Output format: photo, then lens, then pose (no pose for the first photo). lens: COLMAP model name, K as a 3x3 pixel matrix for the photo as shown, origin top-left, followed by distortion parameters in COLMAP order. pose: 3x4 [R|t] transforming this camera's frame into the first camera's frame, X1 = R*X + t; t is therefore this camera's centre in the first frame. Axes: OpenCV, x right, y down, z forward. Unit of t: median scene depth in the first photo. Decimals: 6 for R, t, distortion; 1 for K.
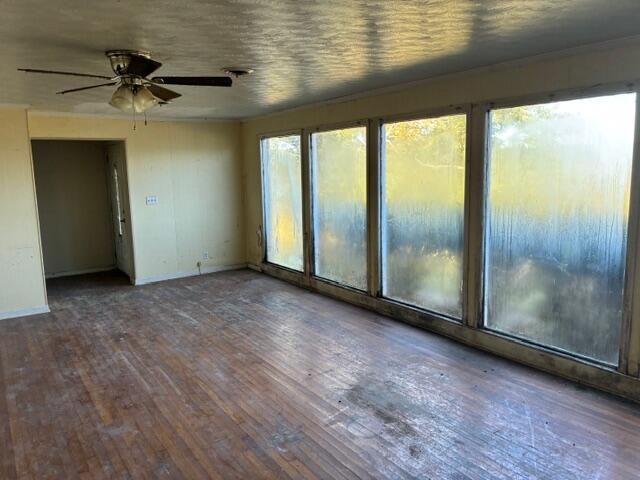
lens RADIAL K [[487.2, 0, 321.5], [0, 487.2, 239.4], [0, 0, 1]] dist [0.004404, -0.003407]
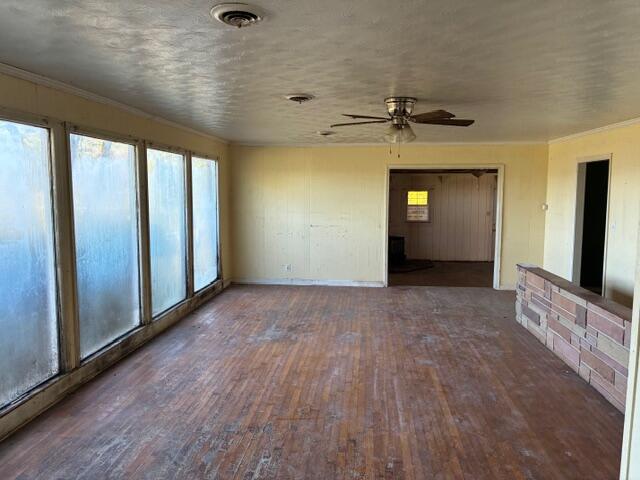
lens RADIAL K [[483.4, 0, 326.7], [0, 483.4, 242.0], [0, 0, 1]] dist [0.079941, -0.088273]
pose [[-0.770193, -0.052274, 0.635665, -0.668306], [0.099782, 0.974489, 0.201035, -0.184059], [-0.629958, 0.218264, -0.745328, 1.336078]]
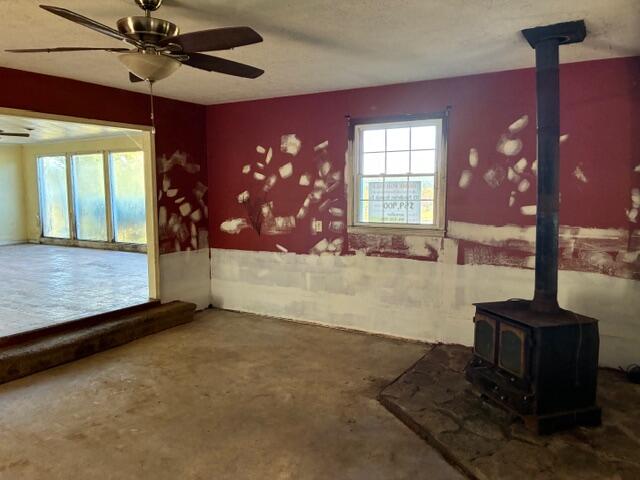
lens RADIAL K [[483.4, 0, 326.7], [0, 483.4, 242.0], [0, 0, 1]] dist [0.079941, -0.088273]
pose [[0.912195, -0.024431, 0.409026, 0.101046], [0.043867, 0.998307, -0.038201, 0.239090], [-0.407400, 0.052789, 0.911723, -1.156478]]
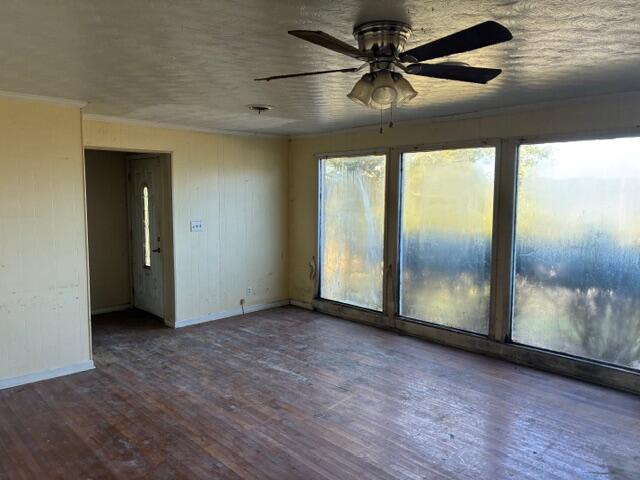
lens RADIAL K [[491.2, 0, 320.0], [0, 491.2, 240.0], [0, 0, 1]] dist [0.005436, 0.000124]
pose [[0.988421, 0.012817, 0.151192, -0.363956], [-0.004601, 0.998499, -0.054568, -0.015093], [-0.151664, 0.053240, 0.986997, 0.184593]]
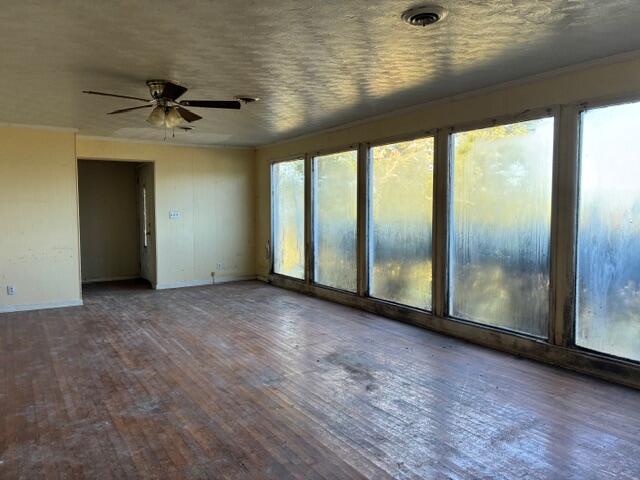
lens RADIAL K [[485.2, 0, 320.0], [0, 485.2, 240.0], [0, 0, 1]] dist [-0.003249, -0.000666]
pose [[0.998915, 0.022486, -0.040794, 0.055298], [-0.025659, 0.996542, -0.079023, 0.081597], [0.038876, 0.079984, 0.996038, -0.156228]]
